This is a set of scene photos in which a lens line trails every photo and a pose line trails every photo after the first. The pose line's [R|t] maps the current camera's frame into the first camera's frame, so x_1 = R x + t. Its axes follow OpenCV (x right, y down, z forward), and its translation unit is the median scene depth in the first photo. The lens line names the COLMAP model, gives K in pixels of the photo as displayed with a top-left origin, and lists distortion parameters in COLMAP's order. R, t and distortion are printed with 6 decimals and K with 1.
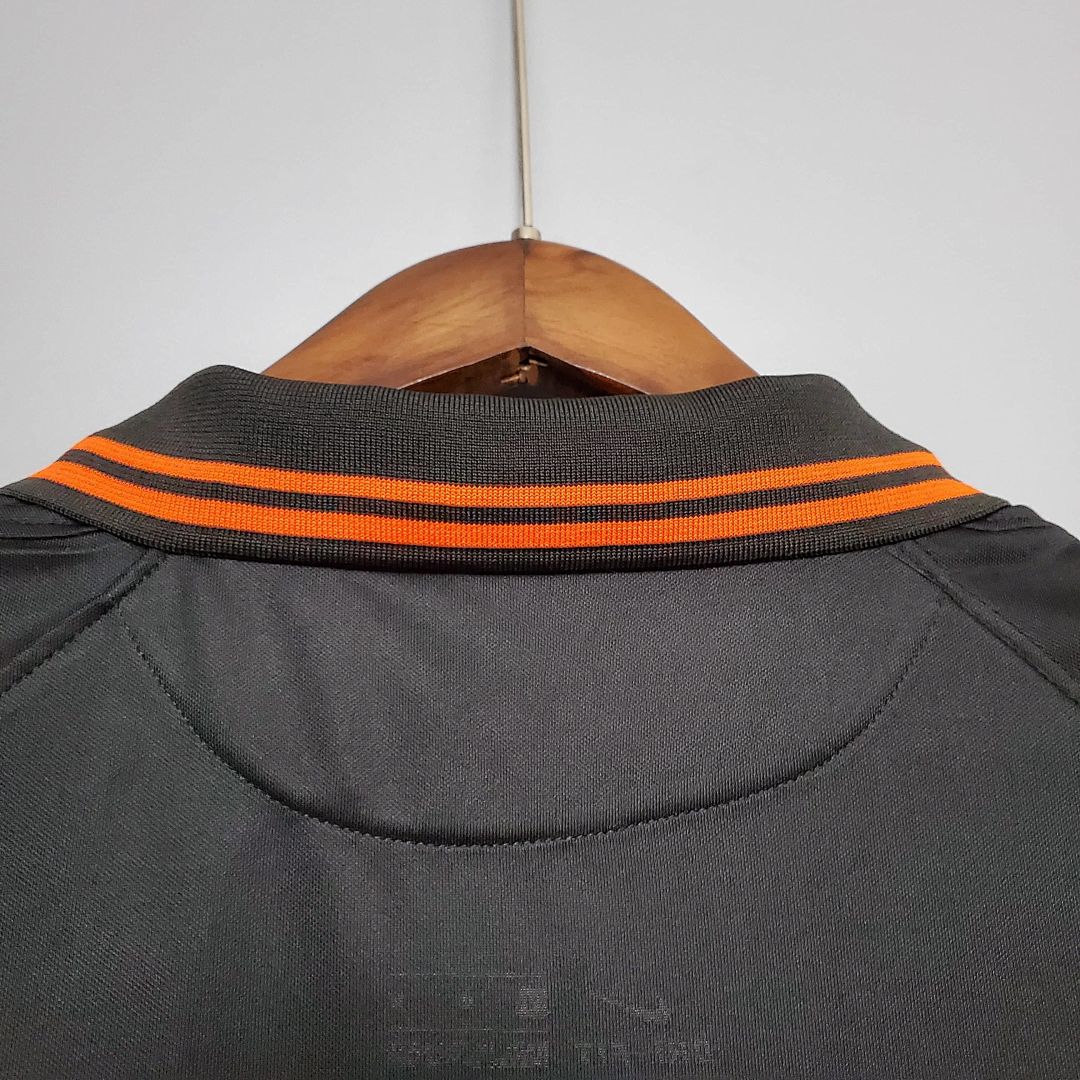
lens RADIAL K [[1173.8, 0, 541.0], [0, 1173.8, 541.1], [0, 0, 1]] dist [0.024627, 0.000000]
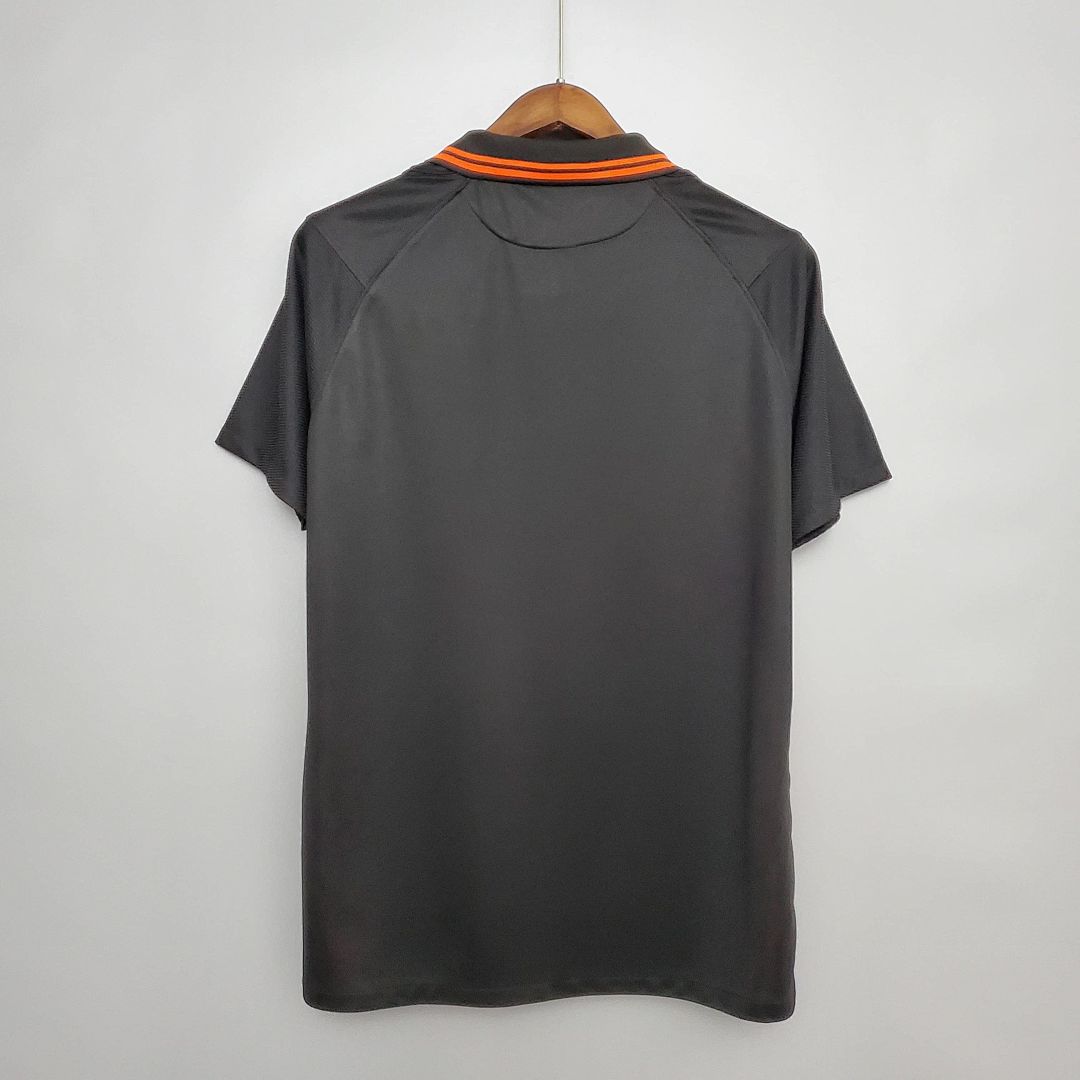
lens RADIAL K [[1173.8, 0, 538.8], [0, 1173.8, 545.8], [0, 0, 1]] dist [0.024627, 0.000000]
pose [[0.998484, 0.034104, -0.043201, 0.141130], [-0.019094, 0.950788, 0.309254, -0.044449], [0.051622, -0.307960, 0.949998, -3.161749]]
